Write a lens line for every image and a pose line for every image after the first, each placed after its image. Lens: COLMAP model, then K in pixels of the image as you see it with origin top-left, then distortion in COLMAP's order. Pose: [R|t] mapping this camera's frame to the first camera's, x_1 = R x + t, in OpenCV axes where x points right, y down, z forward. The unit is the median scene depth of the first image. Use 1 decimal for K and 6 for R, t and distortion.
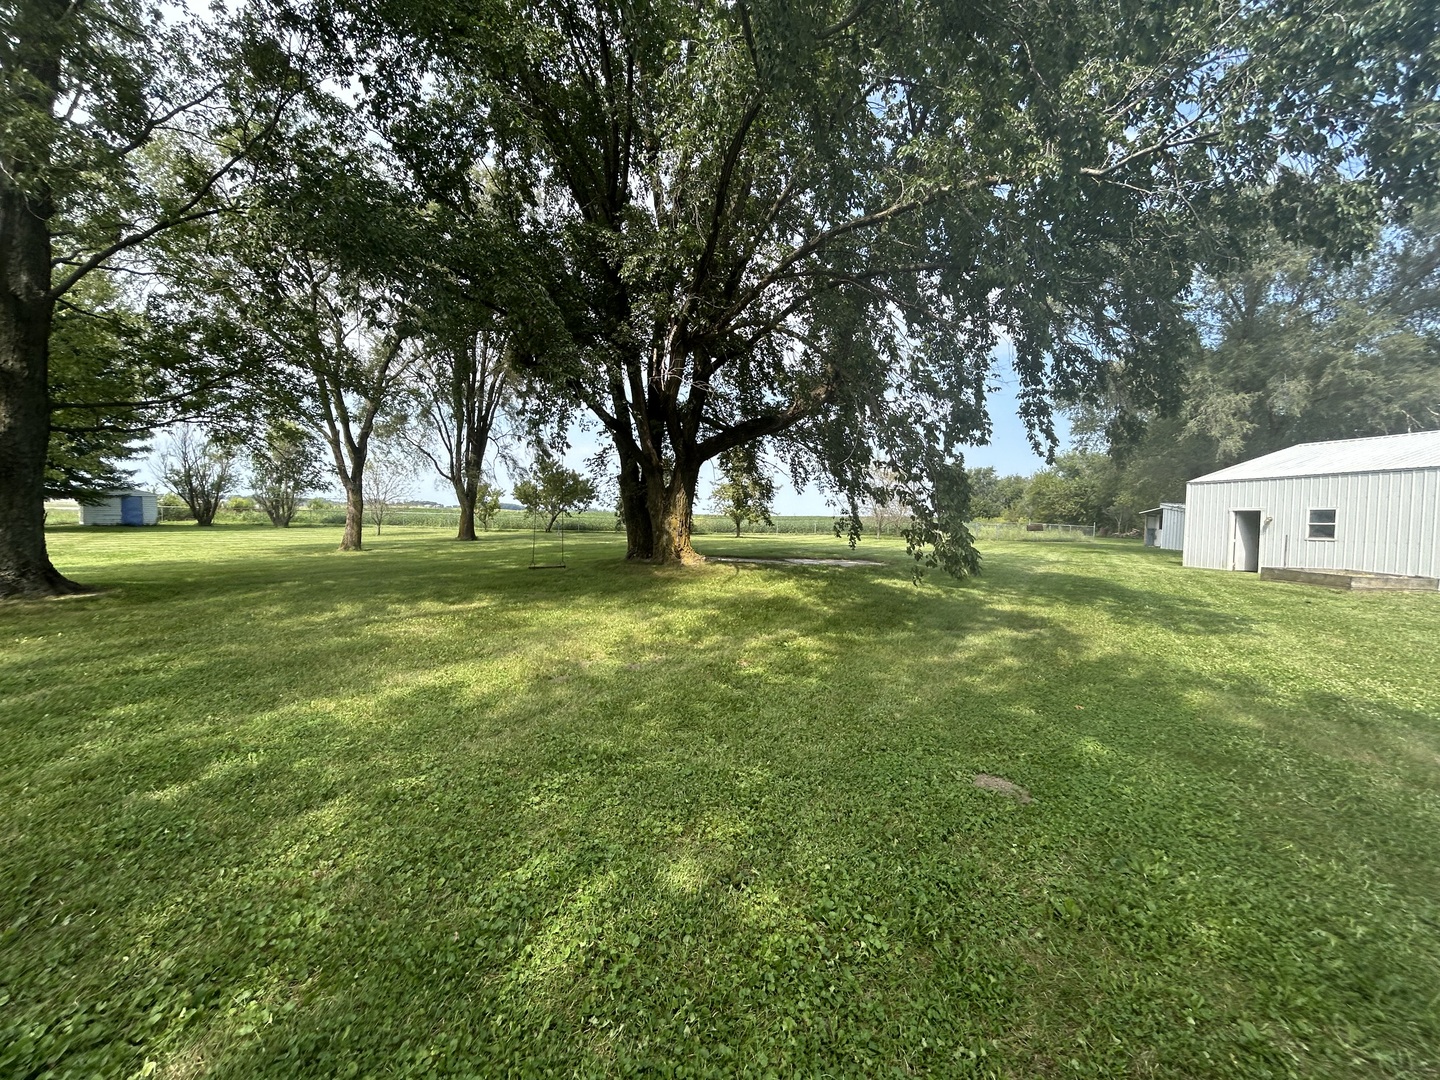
lens RADIAL K [[583.0, 0, 719.3], [0, 583.0, 538.3], [0, 0, 1]] dist [-0.001473, 0.001227]
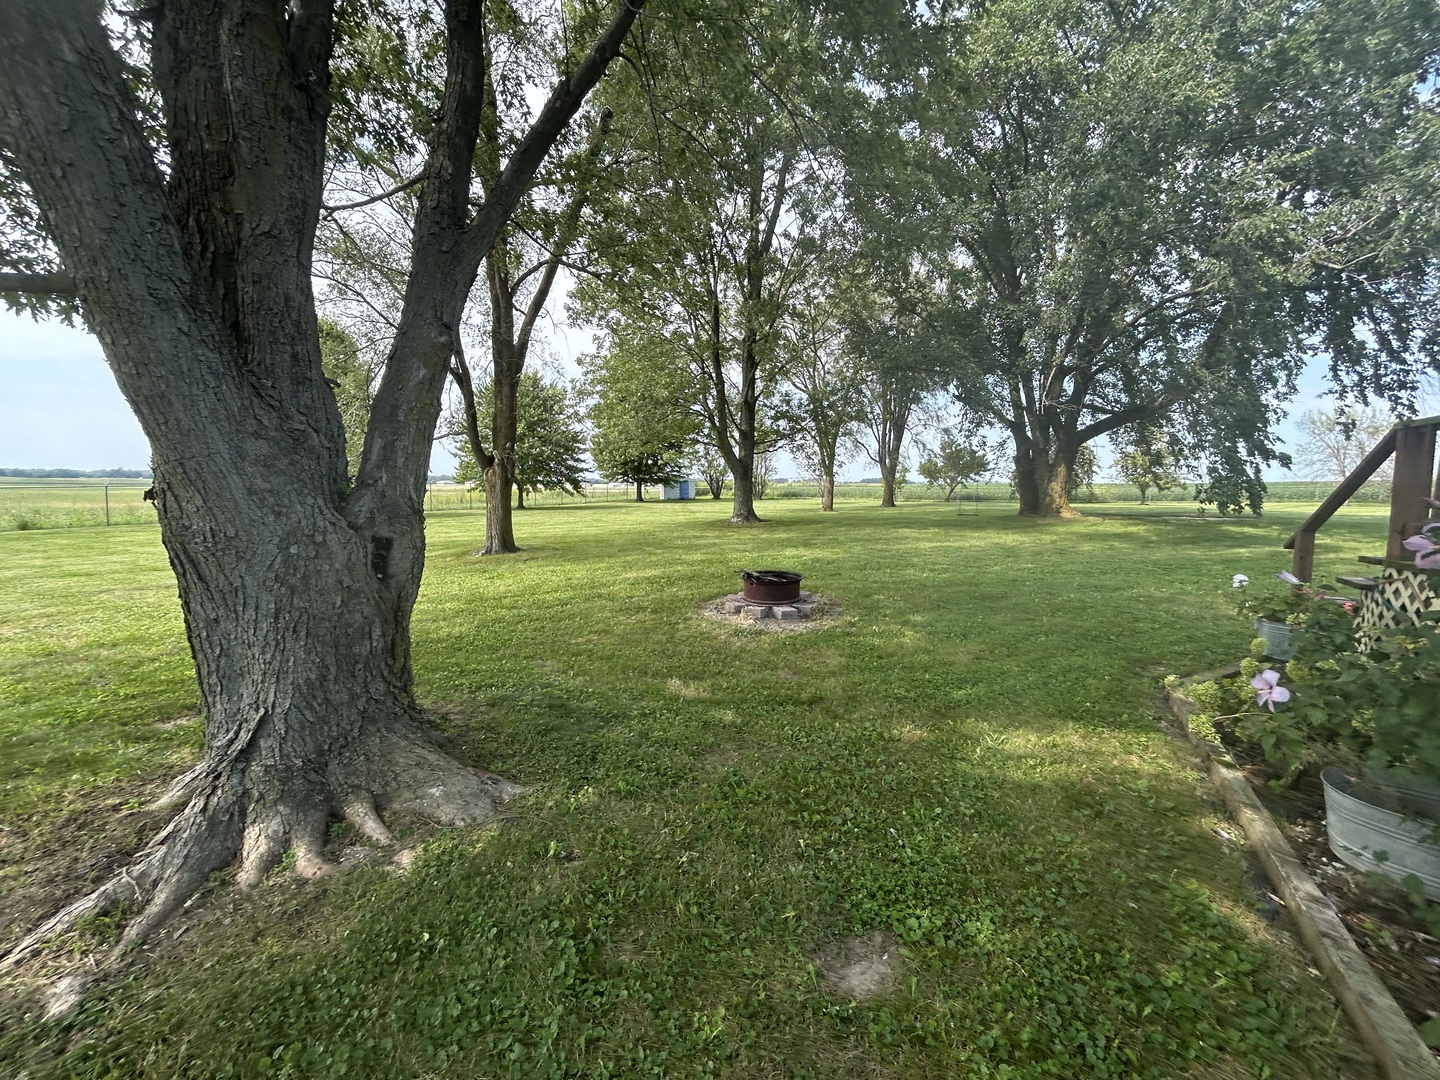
lens RADIAL K [[583.0, 0, 719.3], [0, 583.0, 538.3], [0, 0, 1]] dist [-0.001473, 0.001227]
pose [[0.804279, 0.028865, -0.593550, 0.121847], [-0.002568, 0.998979, 0.045102, 0.037006], [0.594246, -0.034750, 0.803532, -0.720185]]
